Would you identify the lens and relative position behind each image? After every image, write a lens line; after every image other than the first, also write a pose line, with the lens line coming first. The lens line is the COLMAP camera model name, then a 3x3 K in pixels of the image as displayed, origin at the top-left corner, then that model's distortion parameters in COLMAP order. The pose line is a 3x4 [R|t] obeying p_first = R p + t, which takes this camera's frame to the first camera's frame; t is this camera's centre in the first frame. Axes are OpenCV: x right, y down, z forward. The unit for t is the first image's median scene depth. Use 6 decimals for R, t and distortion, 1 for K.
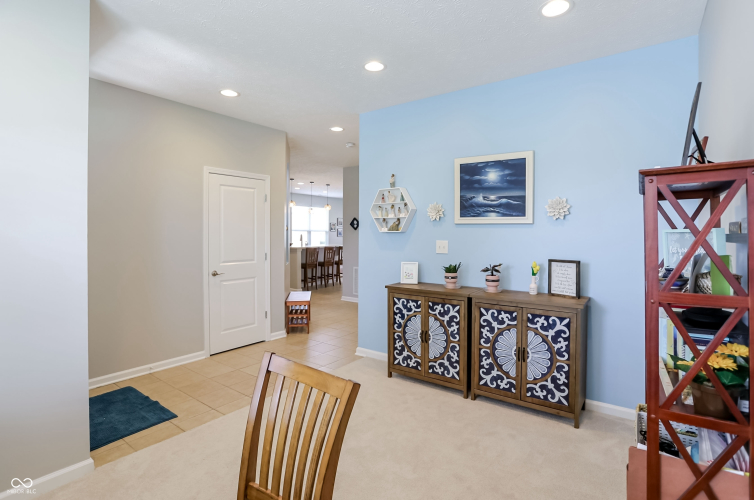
lens RADIAL K [[374.1, 0, 377.0], [0, 374.1, 250.0], [0, 0, 1]] dist [0.000255, -0.000016]
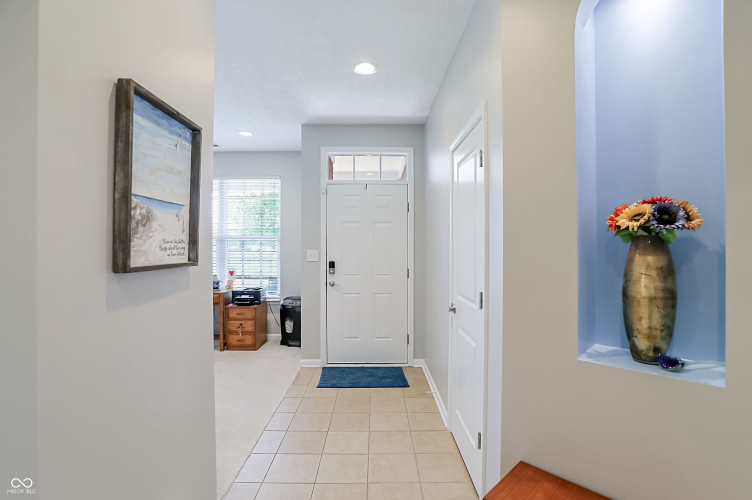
lens RADIAL K [[367.4, 0, 360.0], [0, 367.4, 250.6], [0, 0, 1]] dist [-0.053421, 0.000076]
pose [[-0.814888, 0.006667, -0.579579, 0.052846], [-0.023801, 0.998706, 0.044953, -0.069176], [0.579129, 0.050426, -0.813675, 1.687126]]
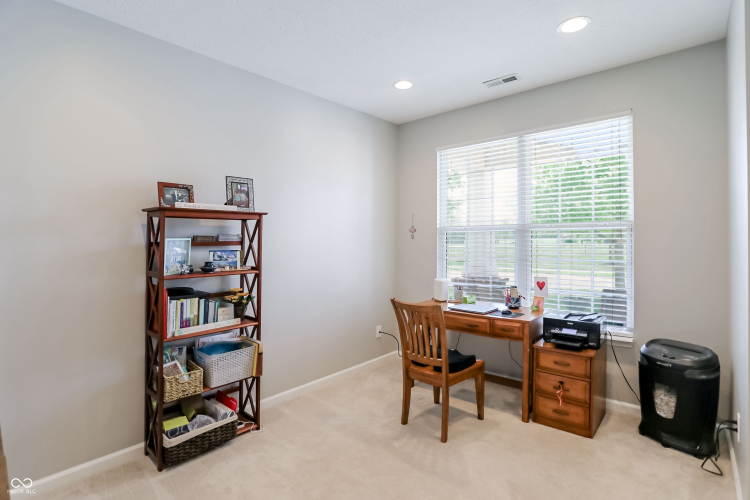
lens RADIAL K [[388.3, 0, 391.1], [0, 388.3, 238.2], [0, 0, 1]] dist [-0.001799, 0.000197]
pose [[-0.999181, 0.002977, 0.040362, -0.059049], [0.004434, 0.999339, 0.036073, -0.046137], [-0.040228, 0.036223, -0.998534, 1.121990]]
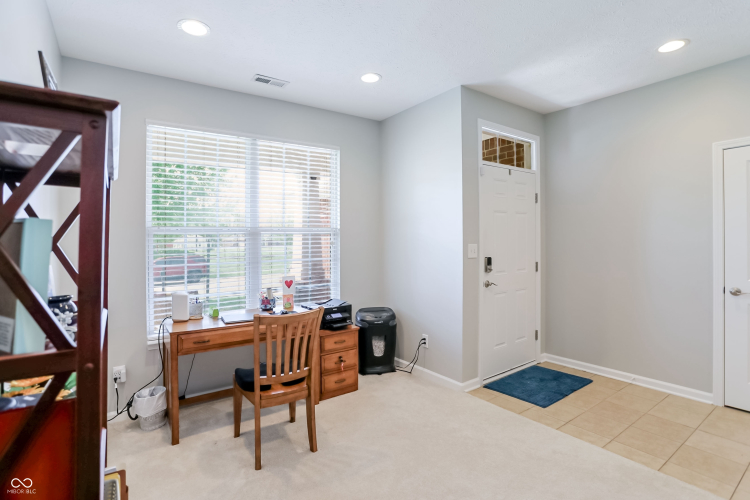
lens RADIAL K [[376.5, 0, 375.0], [0, 376.5, 250.0], [0, 0, 1]] dist [0.001147, 0.000808]
pose [[-0.288098, 0.023020, -0.957324, 0.509658], [-0.025347, 0.999177, 0.031655, -0.023647], [0.957265, 0.033385, -0.287277, 0.671410]]
